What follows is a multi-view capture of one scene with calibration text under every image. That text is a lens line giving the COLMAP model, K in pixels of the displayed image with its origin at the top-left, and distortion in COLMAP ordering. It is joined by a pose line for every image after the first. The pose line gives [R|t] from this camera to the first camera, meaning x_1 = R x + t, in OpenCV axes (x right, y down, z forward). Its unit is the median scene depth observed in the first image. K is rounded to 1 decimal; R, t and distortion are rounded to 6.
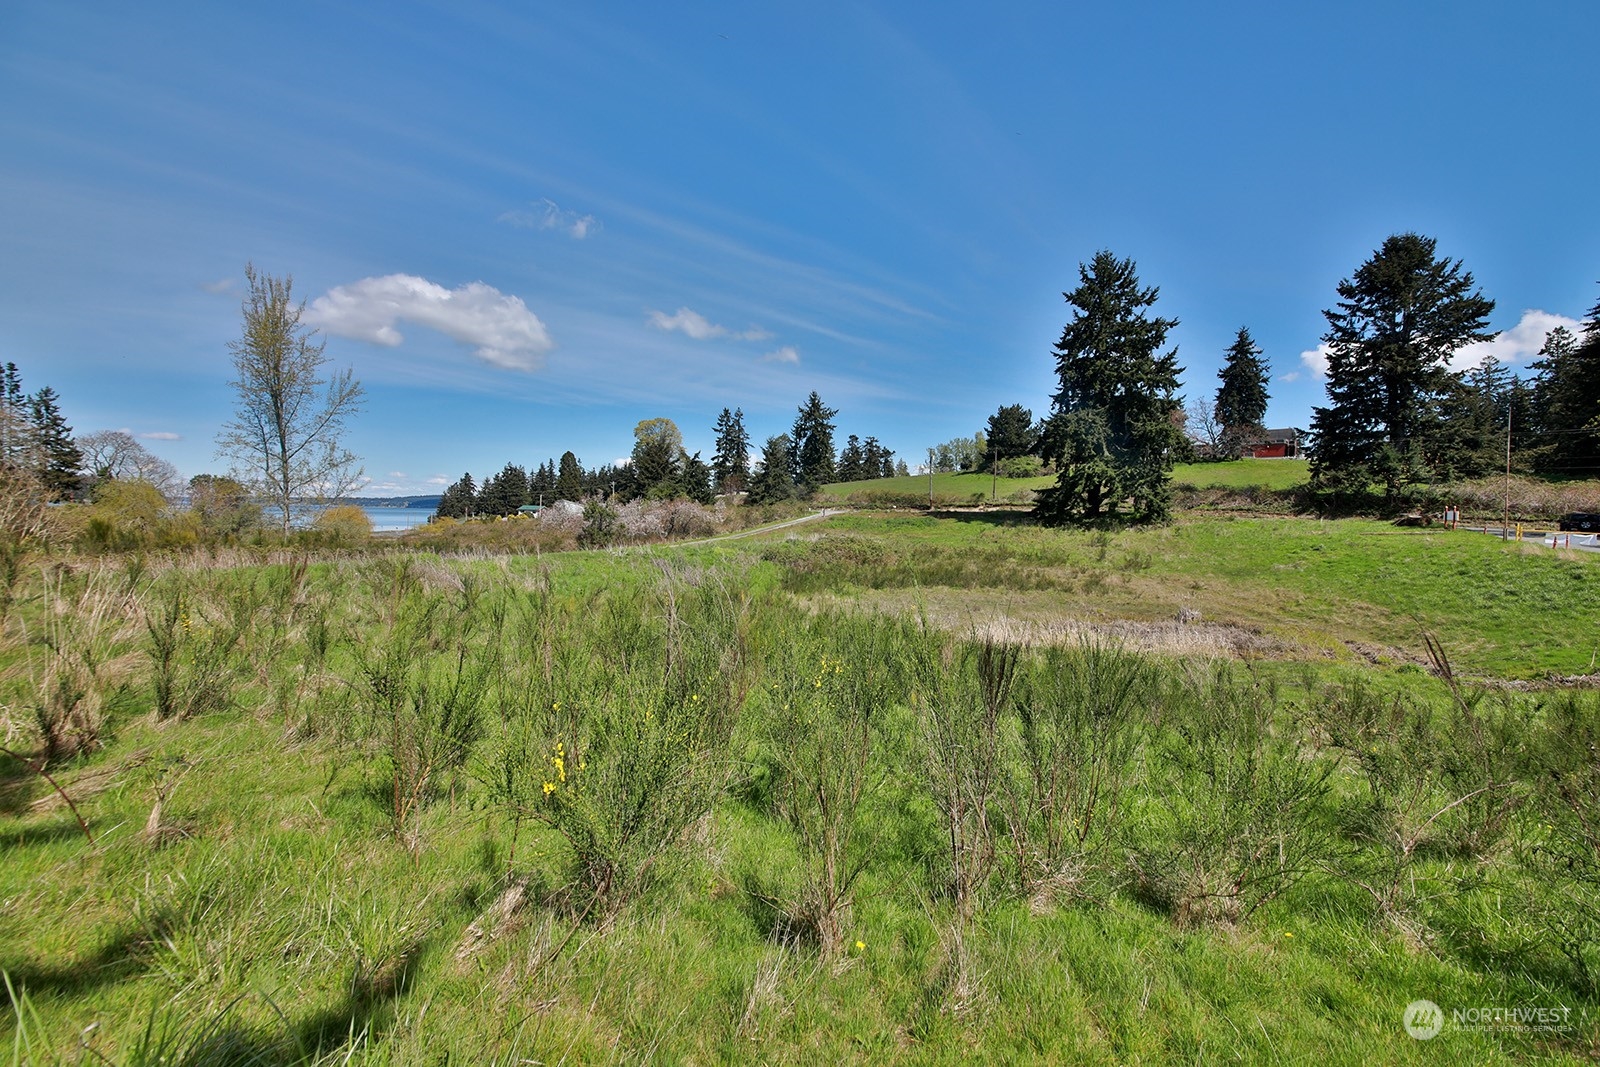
lens RADIAL K [[596.4, 0, 793.3], [0, 596.4, 541.7], [0, 0, 1]] dist [-0.034599, -0.000435]
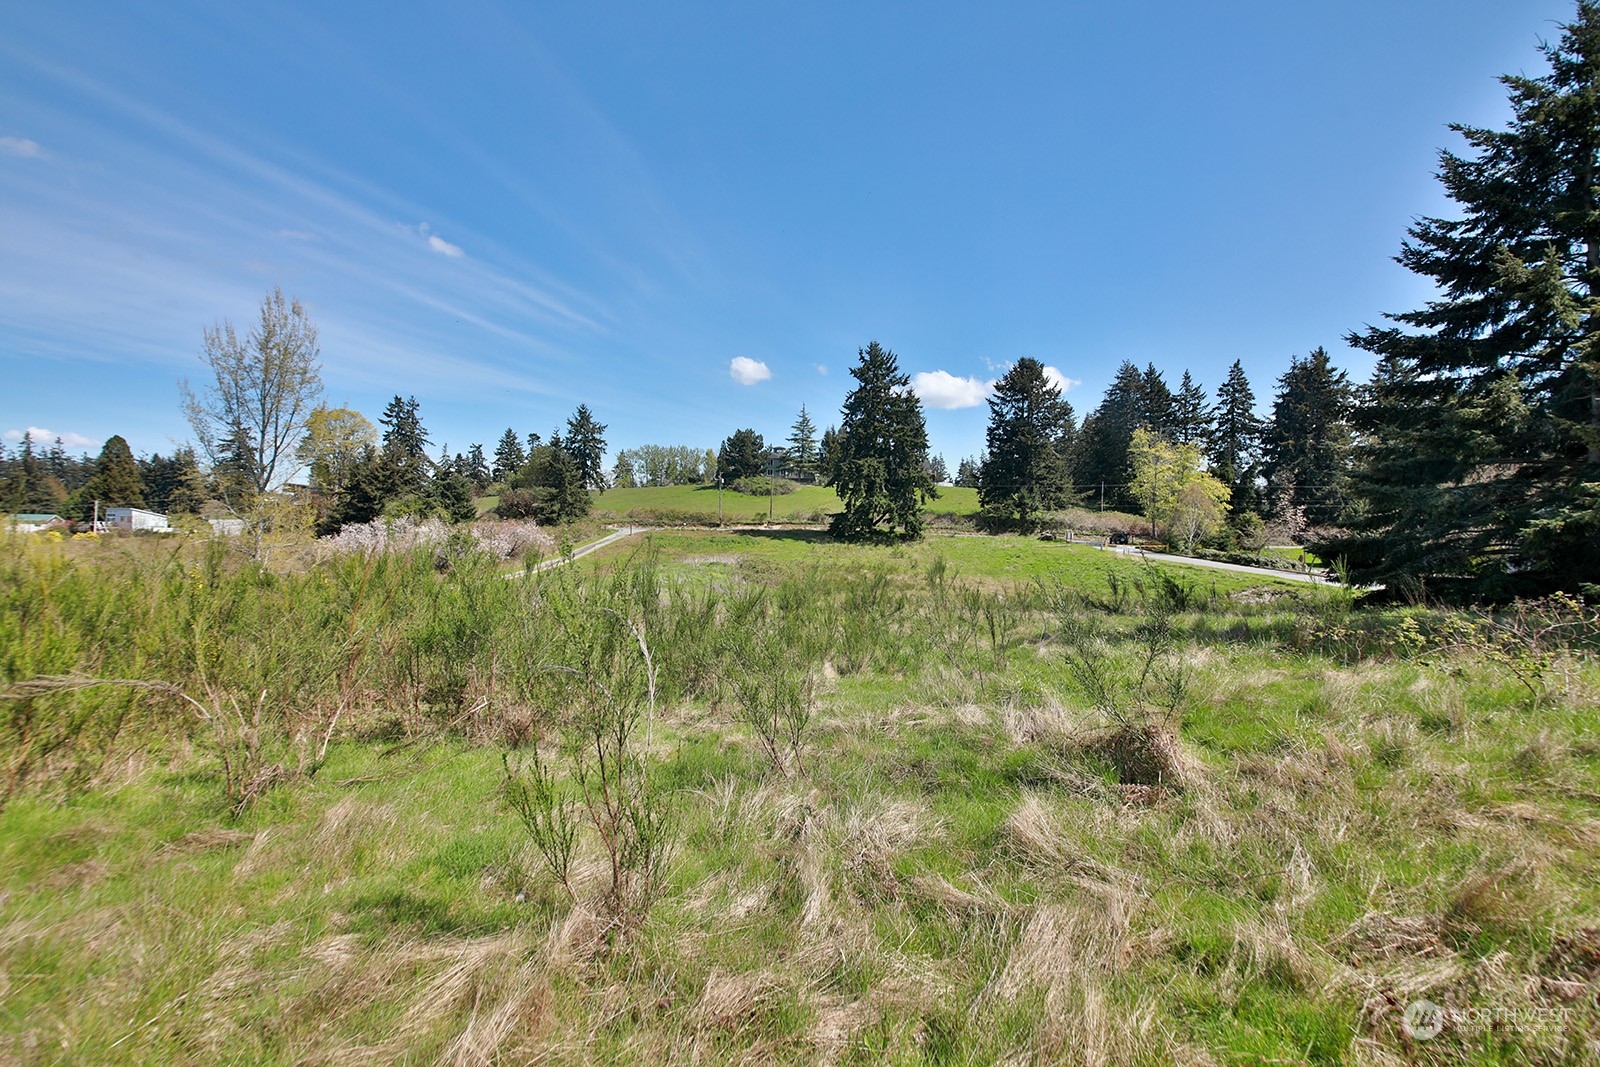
lens RADIAL K [[651.7, 0, 797.0], [0, 651.7, 534.3], [0, 0, 1]] dist [-0.002826, -0.001654]
pose [[0.833545, -0.015741, 0.552228, -0.512079], [0.024748, 0.999654, -0.008861, -0.038637], [-0.551897, 0.021053, 0.833646, -0.176227]]
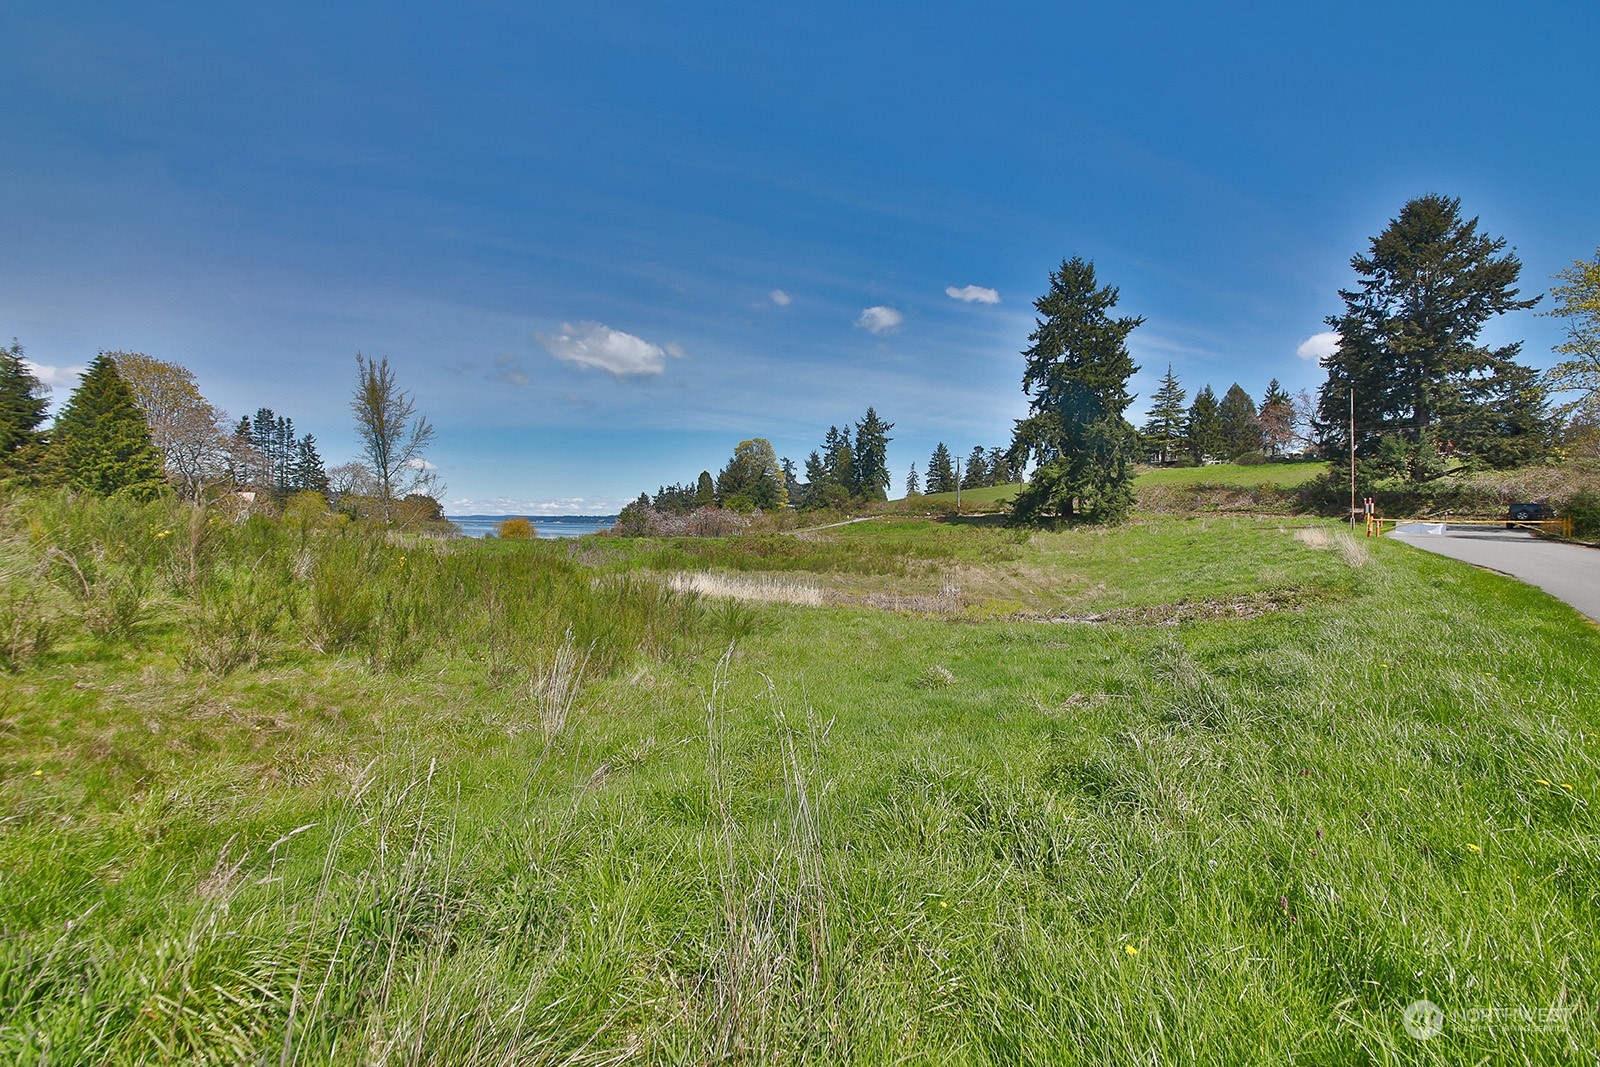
lens RADIAL K [[596.4, 0, 791.6], [0, 596.4, 546.4], [0, 0, 1]] dist [-0.034599, -0.000435]
pose [[0.959901, 0.007168, -0.280248, 0.383413], [-0.012665, 0.999761, -0.017812, 0.033520], [0.280054, 0.020647, 0.959762, -0.115572]]
